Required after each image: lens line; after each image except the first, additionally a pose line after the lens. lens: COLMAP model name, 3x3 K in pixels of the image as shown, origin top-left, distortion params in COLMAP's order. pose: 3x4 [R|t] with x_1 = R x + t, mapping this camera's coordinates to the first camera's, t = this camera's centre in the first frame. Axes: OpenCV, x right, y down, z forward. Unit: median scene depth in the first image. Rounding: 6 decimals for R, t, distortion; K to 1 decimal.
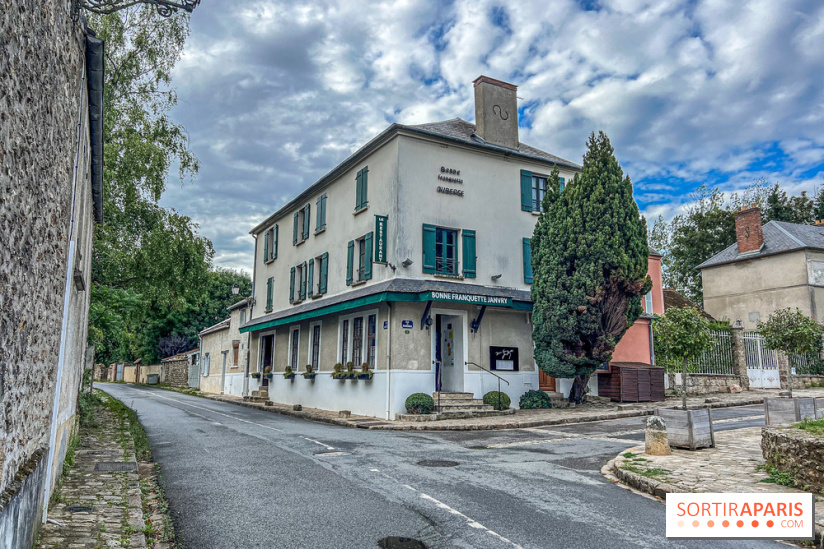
lens RADIAL K [[657.9, 0, 408.8], [0, 657.9, 270.3], [0, 0, 1]] dist [0.000378, -0.000592]
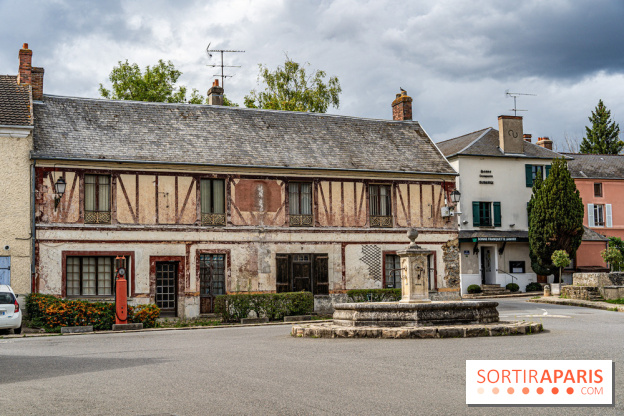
lens RADIAL K [[861.6, 0, 312.7], [0, 861.6, 226.5], [0, 0, 1]] dist [-0.046299, -0.019556]
pose [[0.984614, -0.039409, -0.170240, -0.015254], [0.054631, 0.994824, 0.085676, -0.251363], [0.165982, -0.093659, 0.981671, -1.689589]]
